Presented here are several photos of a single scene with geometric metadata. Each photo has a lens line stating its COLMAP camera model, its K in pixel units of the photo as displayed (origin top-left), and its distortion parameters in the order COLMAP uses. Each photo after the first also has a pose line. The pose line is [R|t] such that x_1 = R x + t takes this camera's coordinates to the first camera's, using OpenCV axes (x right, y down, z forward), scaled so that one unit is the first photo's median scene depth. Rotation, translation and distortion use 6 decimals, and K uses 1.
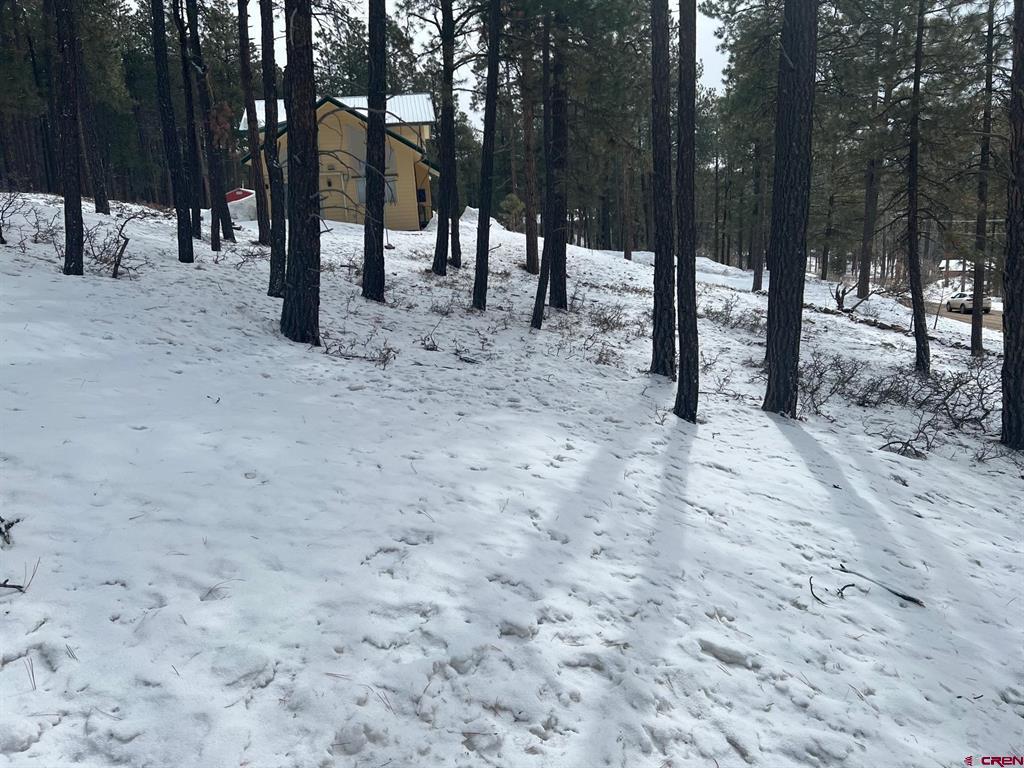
lens RADIAL K [[783.4, 0, 515.3], [0, 783.4, 389.2], [0, 0, 1]] dist [0.072858, -0.075802]
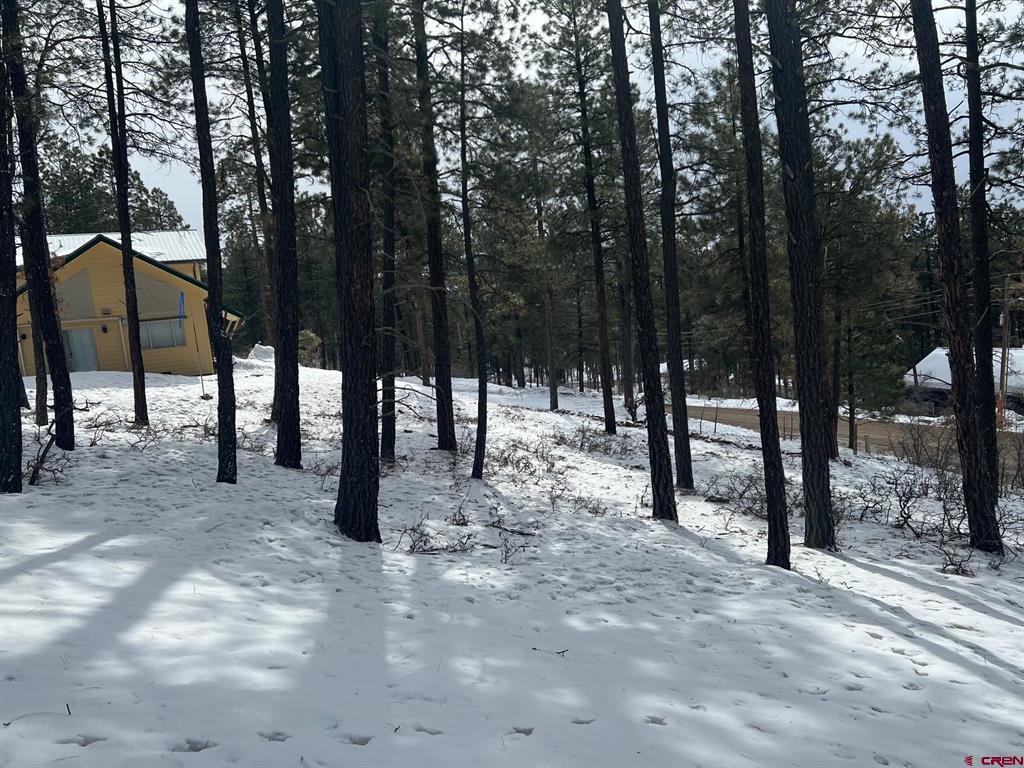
lens RADIAL K [[783.4, 0, 515.3], [0, 783.4, 389.2], [0, 0, 1]] dist [0.072858, -0.075802]
pose [[0.934311, -0.070860, 0.349344, -0.410311], [0.120990, 0.984902, -0.123811, -0.097738], [-0.335296, 0.157945, 0.928779, 0.099566]]
